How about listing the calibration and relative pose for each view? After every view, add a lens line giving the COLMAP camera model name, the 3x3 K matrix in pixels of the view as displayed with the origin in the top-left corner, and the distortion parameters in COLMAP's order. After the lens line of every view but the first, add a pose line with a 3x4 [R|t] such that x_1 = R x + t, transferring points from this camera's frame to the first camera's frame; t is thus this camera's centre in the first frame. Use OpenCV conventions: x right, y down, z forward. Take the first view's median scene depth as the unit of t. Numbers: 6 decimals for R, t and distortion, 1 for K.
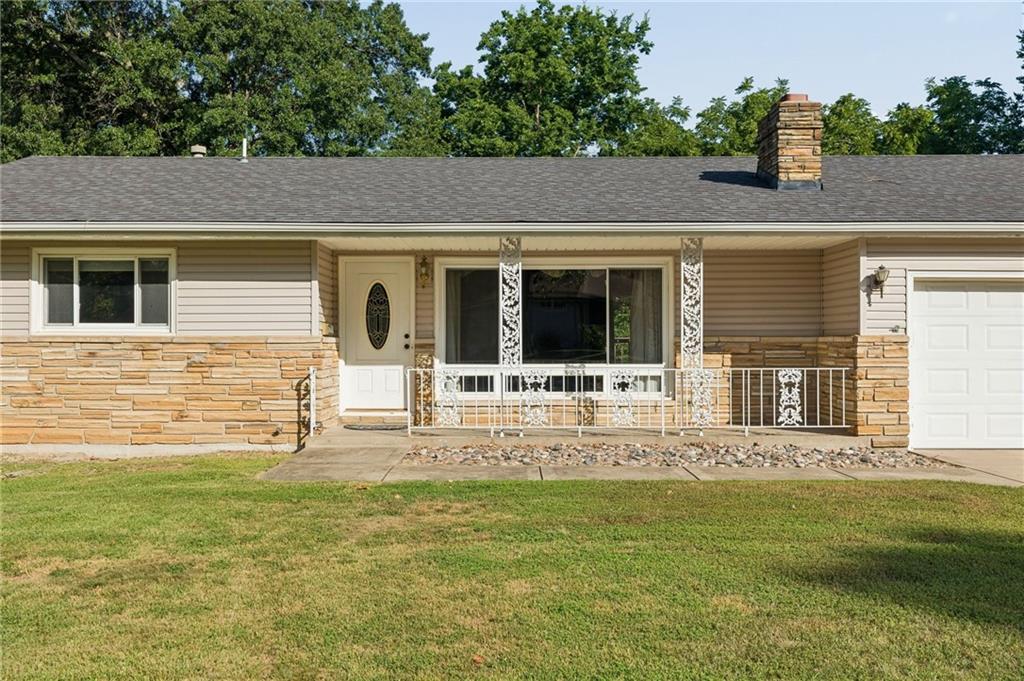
lens RADIAL K [[1034.4, 0, 512.0], [0, 1034.4, 340.5], [0, 0, 1]] dist [-0.013452, -0.009160]
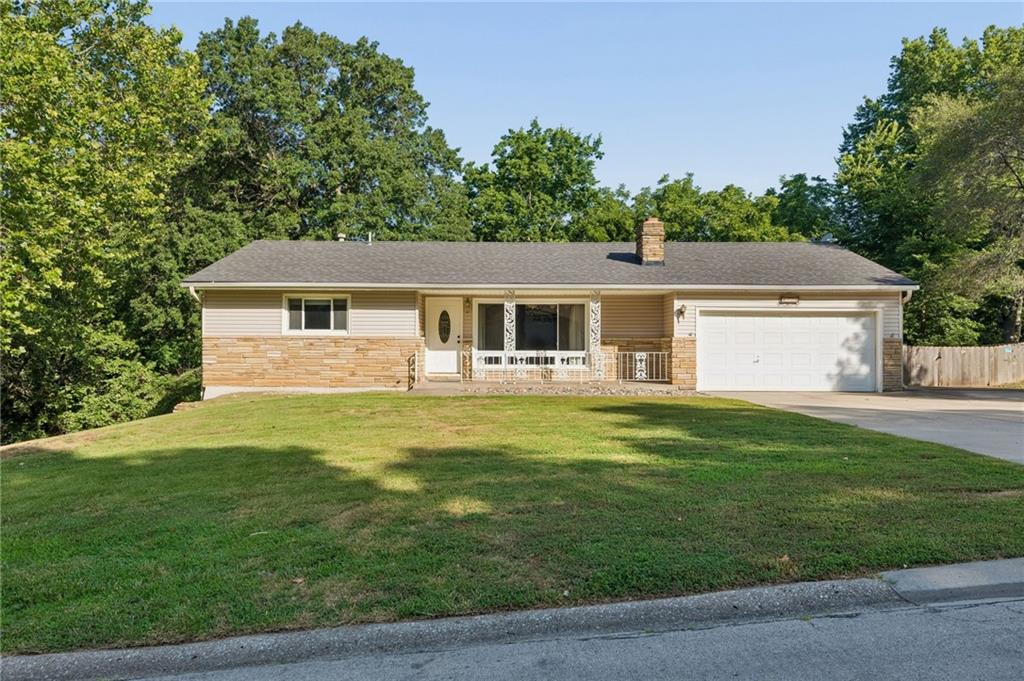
lens RADIAL K [[795.4, 0, 512.0], [0, 795.4, 340.5], [0, 0, 1]] dist [0.002351, 0.000316]
pose [[0.999981, 0.005158, -0.003249, 0.007767], [-0.005178, 0.999968, -0.006080, 0.012117], [0.003218, 0.006097, 0.999976, -0.560102]]
